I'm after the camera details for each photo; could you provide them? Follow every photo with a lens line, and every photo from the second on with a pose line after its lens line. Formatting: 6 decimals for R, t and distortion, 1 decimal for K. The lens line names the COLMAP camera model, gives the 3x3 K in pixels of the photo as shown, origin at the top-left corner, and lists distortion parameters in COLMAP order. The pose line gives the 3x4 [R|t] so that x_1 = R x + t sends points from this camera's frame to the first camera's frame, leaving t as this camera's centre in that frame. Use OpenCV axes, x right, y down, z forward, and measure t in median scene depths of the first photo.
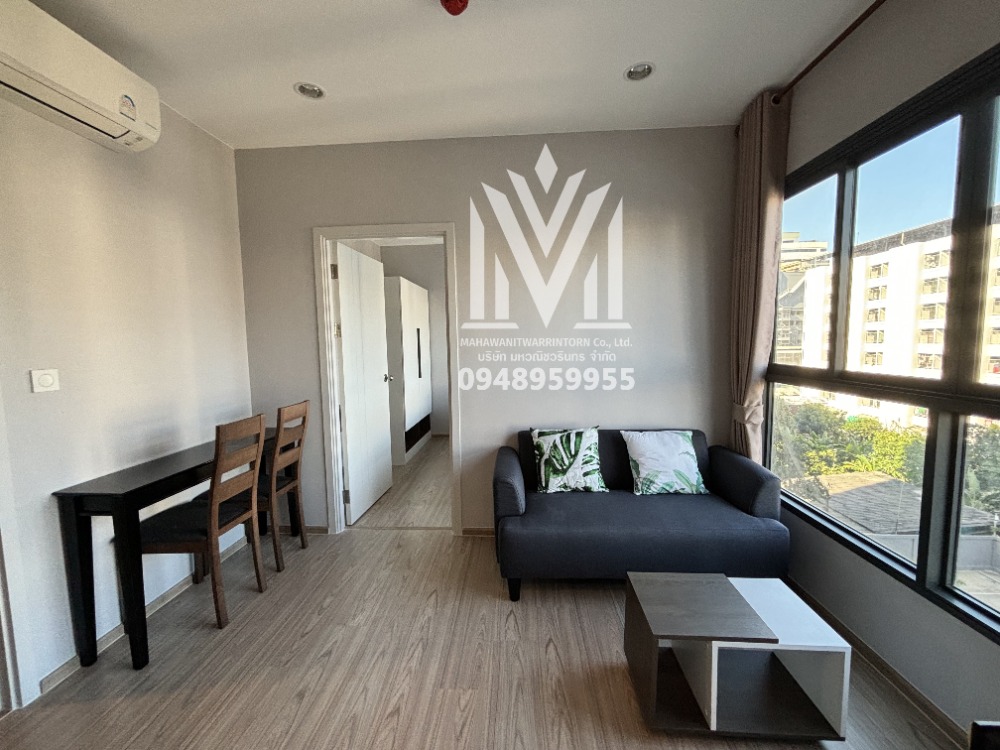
lens RADIAL K [[405.6, 0, 500.7], [0, 405.6, 372.0], [0, 0, 1]] dist [0.002366, -0.001536]
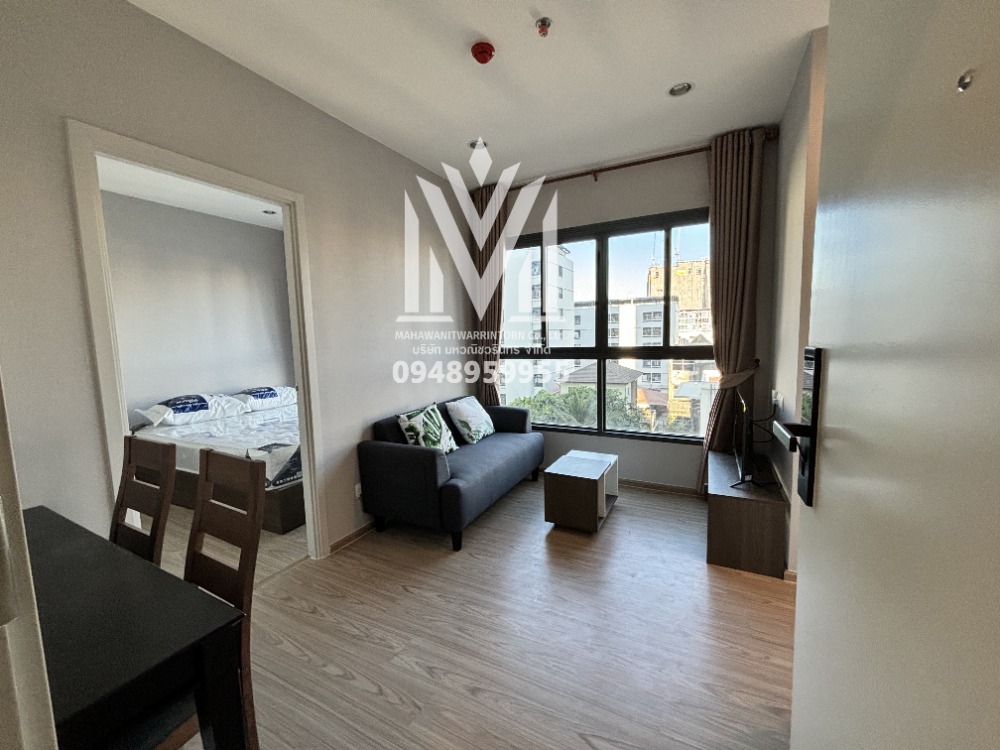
lens RADIAL K [[405.6, 0, 490.8], [0, 405.6, 375.9], [0, 0, 1]] dist [0.002366, -0.001536]
pose [[0.417160, -0.089725, 0.904393, -0.845058], [0.093313, 0.994084, 0.055582, 0.000444], [-0.904030, 0.061205, 0.423064, 0.337116]]
